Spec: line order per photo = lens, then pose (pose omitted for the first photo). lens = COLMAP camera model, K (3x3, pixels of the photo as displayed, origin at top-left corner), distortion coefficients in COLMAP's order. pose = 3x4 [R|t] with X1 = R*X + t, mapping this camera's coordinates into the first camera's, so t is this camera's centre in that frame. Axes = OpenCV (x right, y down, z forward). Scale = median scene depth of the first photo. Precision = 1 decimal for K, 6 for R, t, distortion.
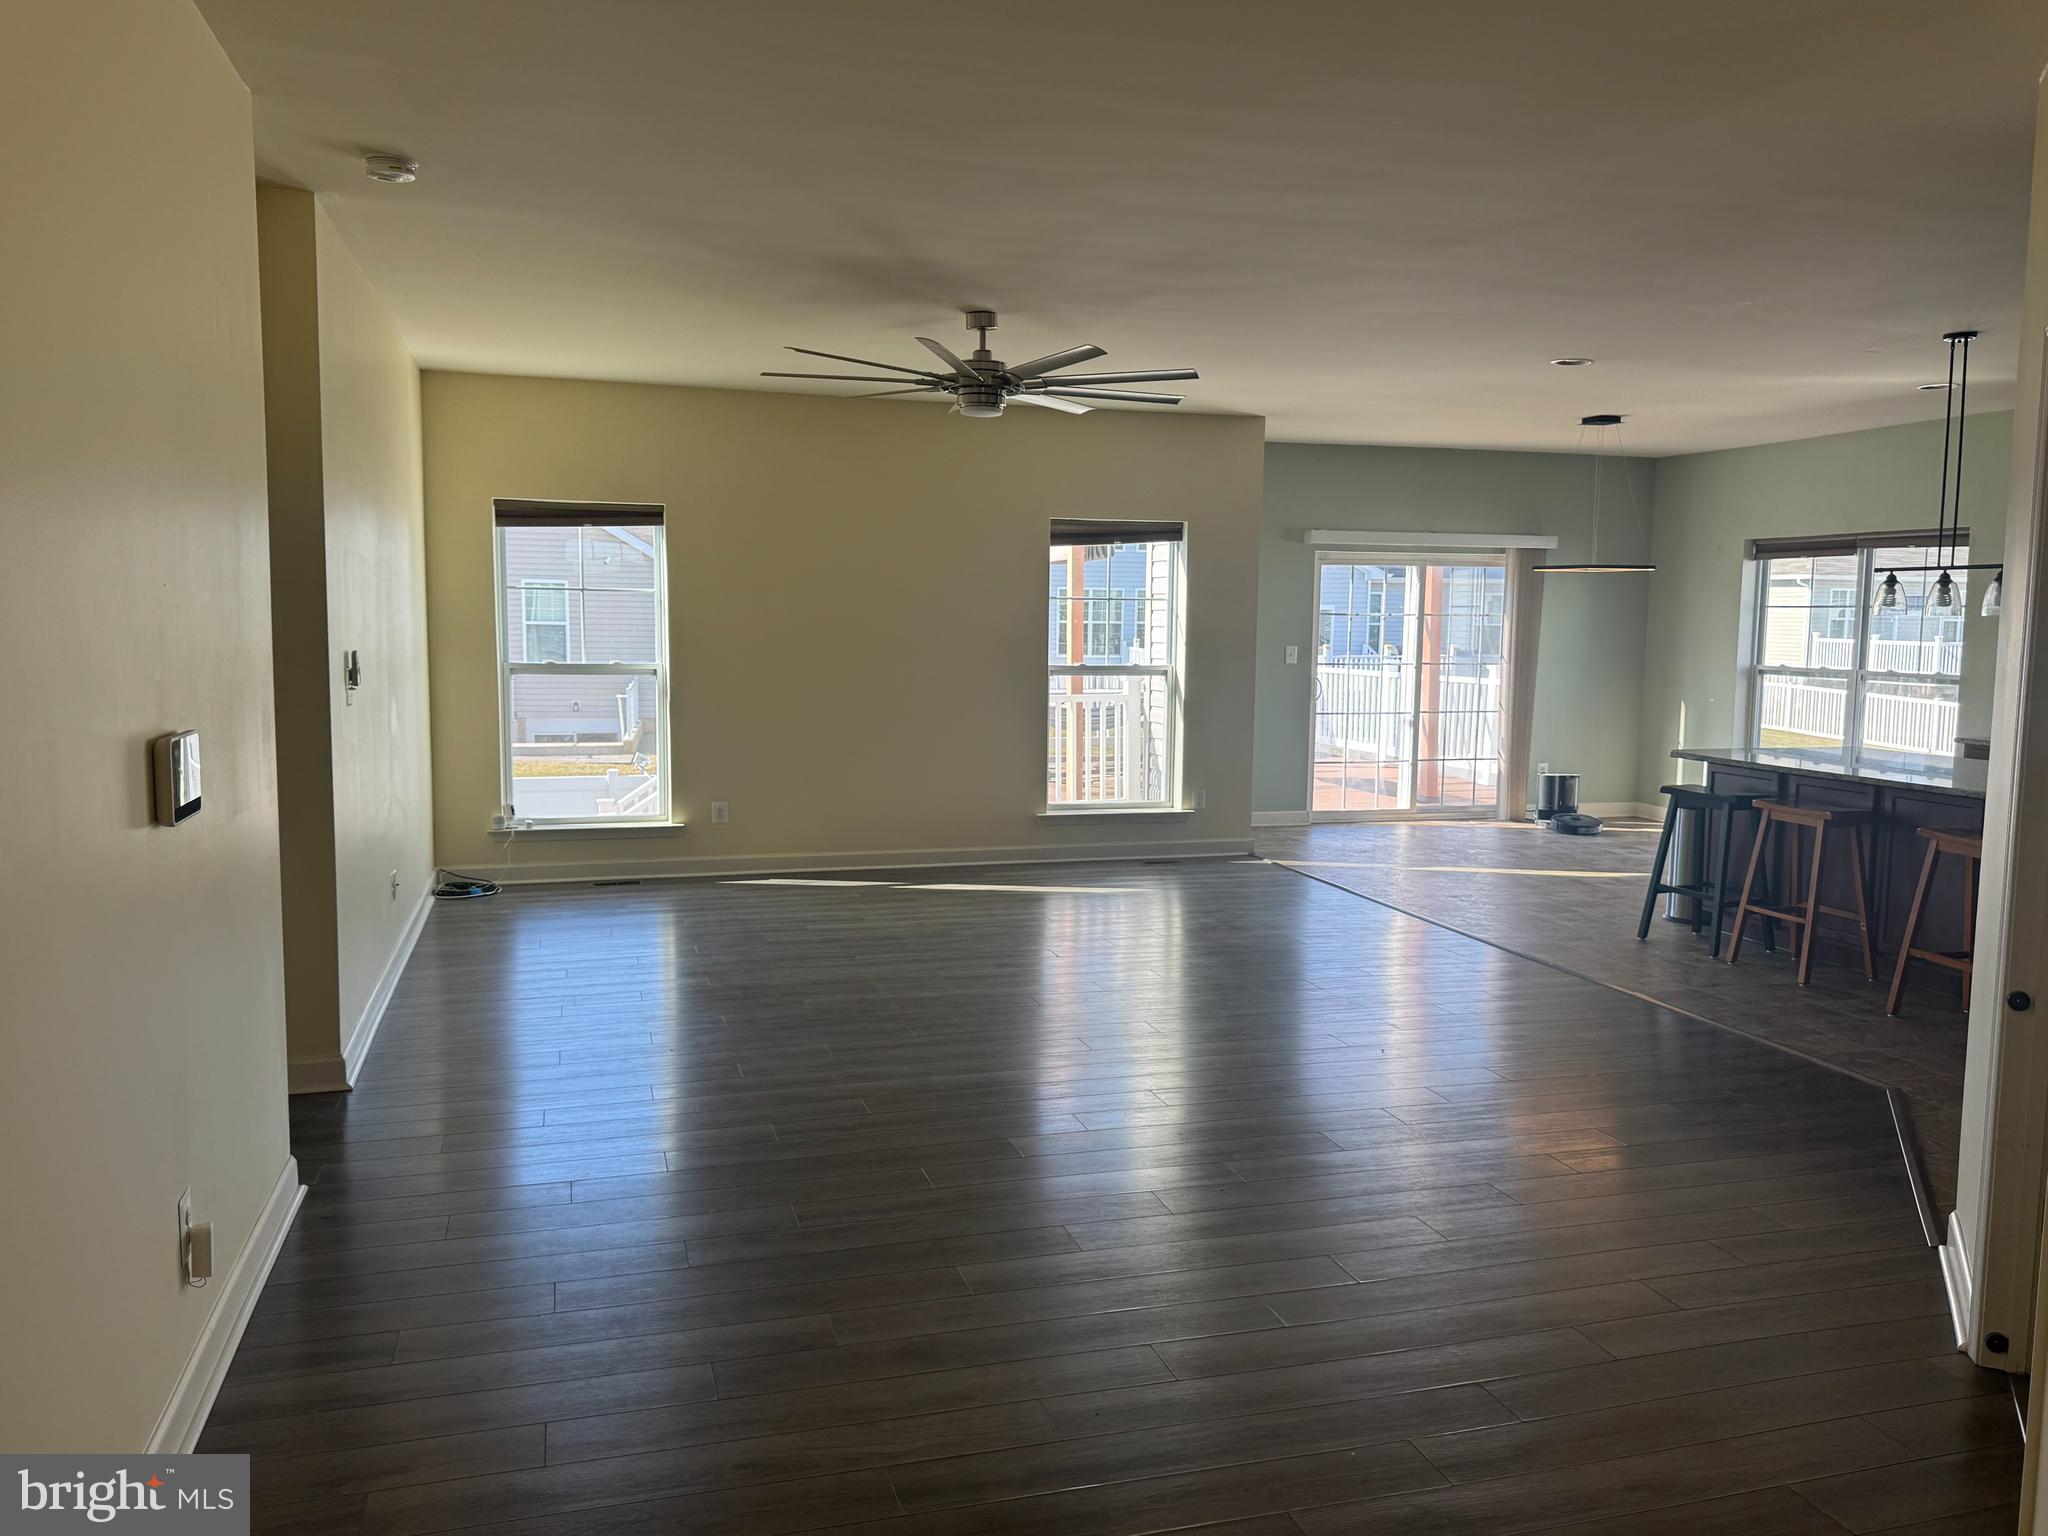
lens RADIAL K [[1507.6, 0, 1024.0], [0, 1507.6, 768.0], [0, 0, 1]] dist [0.003348, 0.000551]
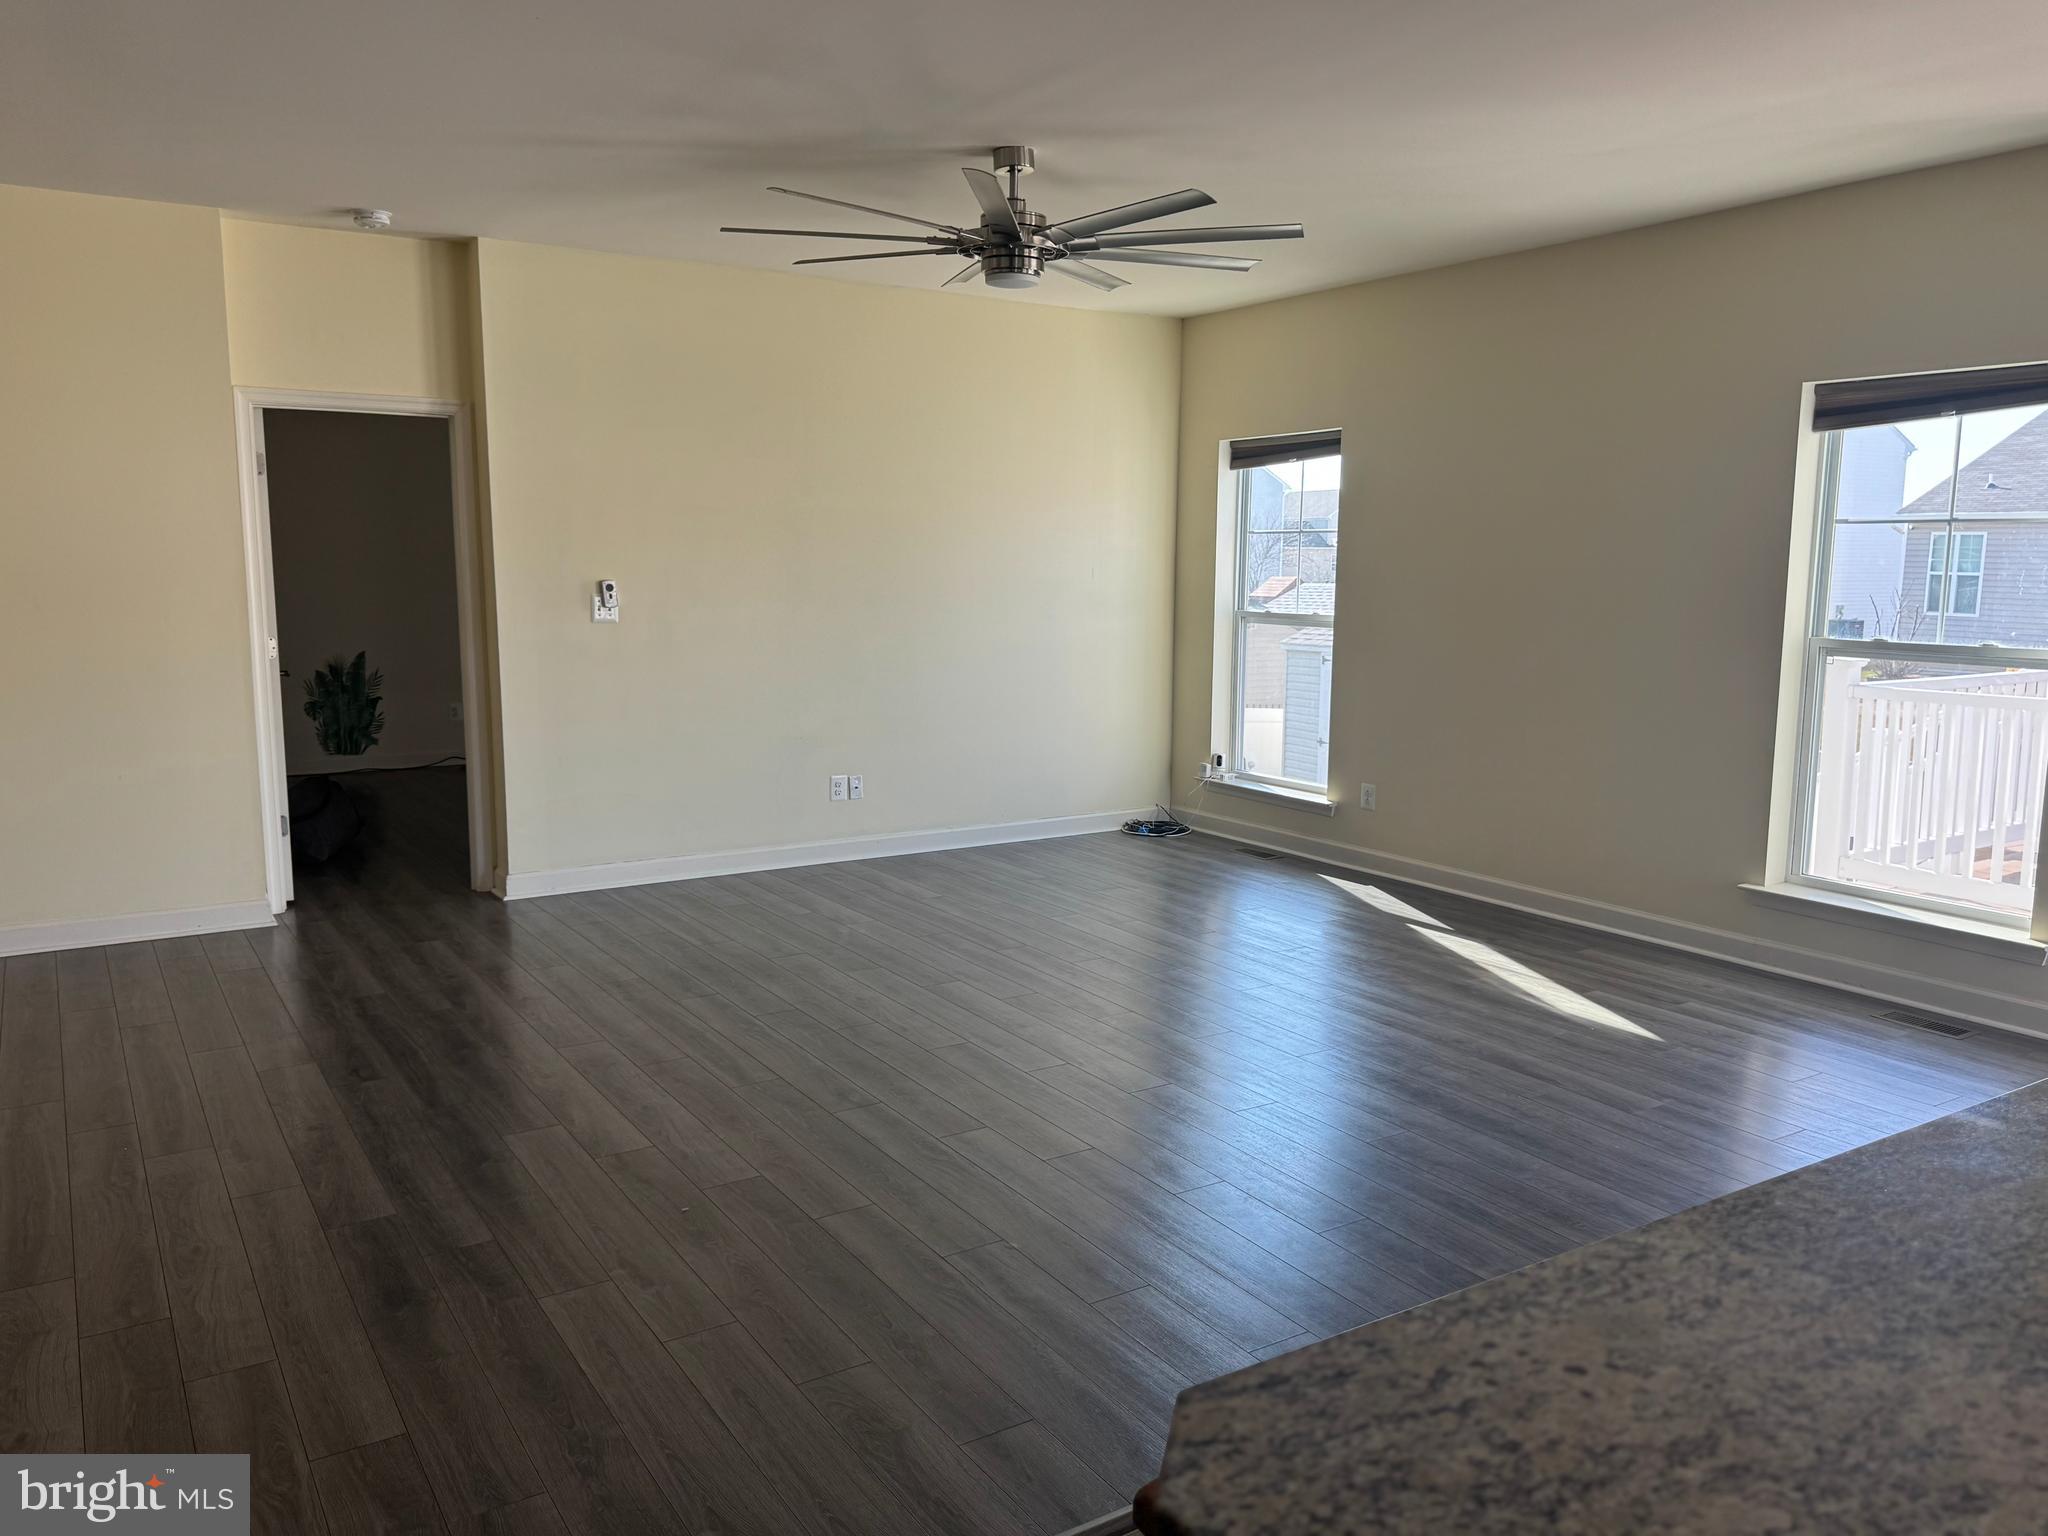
lens RADIAL K [[1507.6, 0, 1024.0], [0, 1507.6, 768.0], [0, 0, 1]] dist [0.003348, 0.000551]
pose [[0.270554, 0.127900, -0.954171, 0.554372], [-0.099175, 0.989565, 0.104523, -0.055911], [0.957583, 0.066351, 0.280416, 0.599059]]
